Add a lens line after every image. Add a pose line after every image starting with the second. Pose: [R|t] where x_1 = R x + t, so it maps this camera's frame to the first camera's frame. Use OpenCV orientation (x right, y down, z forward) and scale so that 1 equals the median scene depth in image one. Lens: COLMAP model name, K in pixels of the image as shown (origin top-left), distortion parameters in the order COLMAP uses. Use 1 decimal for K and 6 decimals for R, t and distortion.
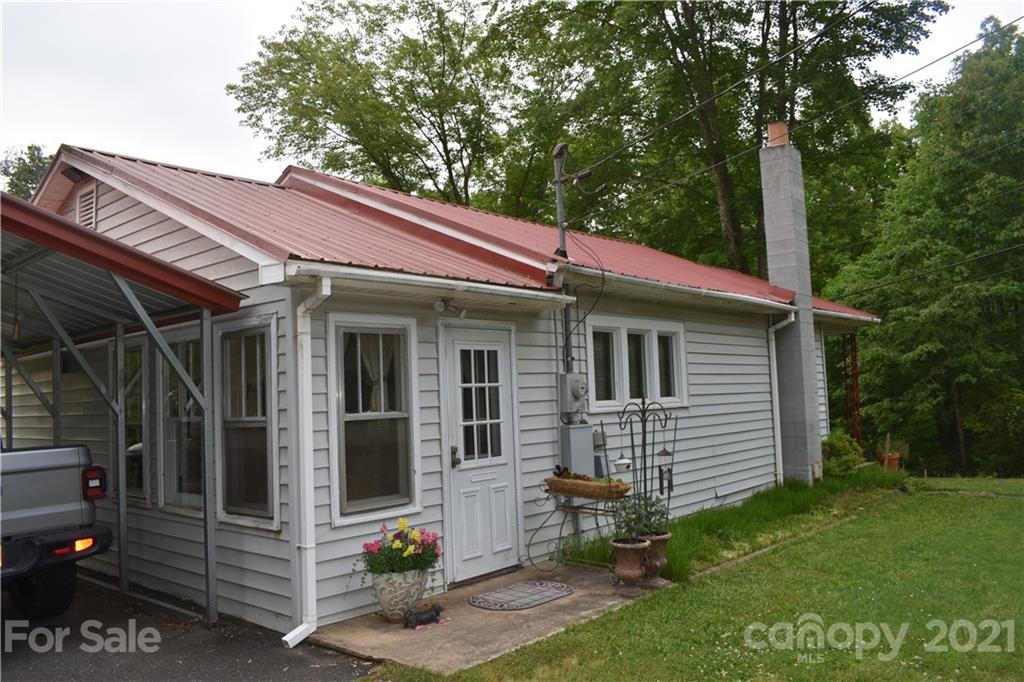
lens RADIAL K [[801.1, 0, 515.8], [0, 801.1, 343.9], [0, 0, 1]] dist [-0.093067, 0.022715]
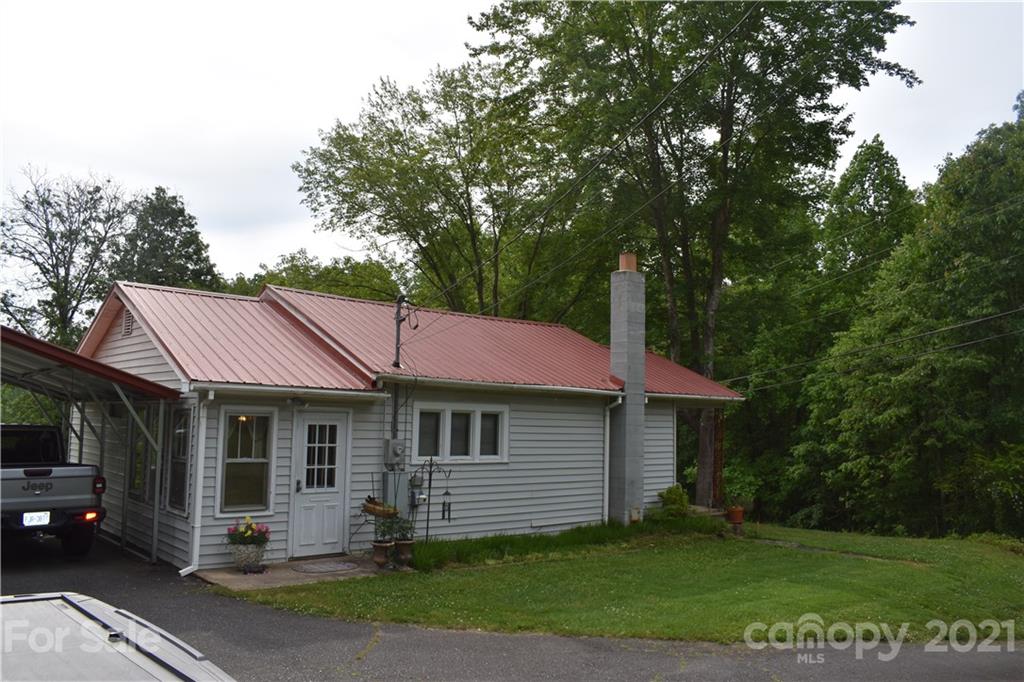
lens RADIAL K [[801.1, 0, 510.0], [0, 801.1, 346.1], [0, 0, 1]] dist [-0.093067, 0.022715]
pose [[0.988083, 0.049591, -0.145712, 0.575495], [-0.052906, 0.998420, -0.018959, -0.145481], [0.144541, 0.026442, 0.989145, -0.617997]]
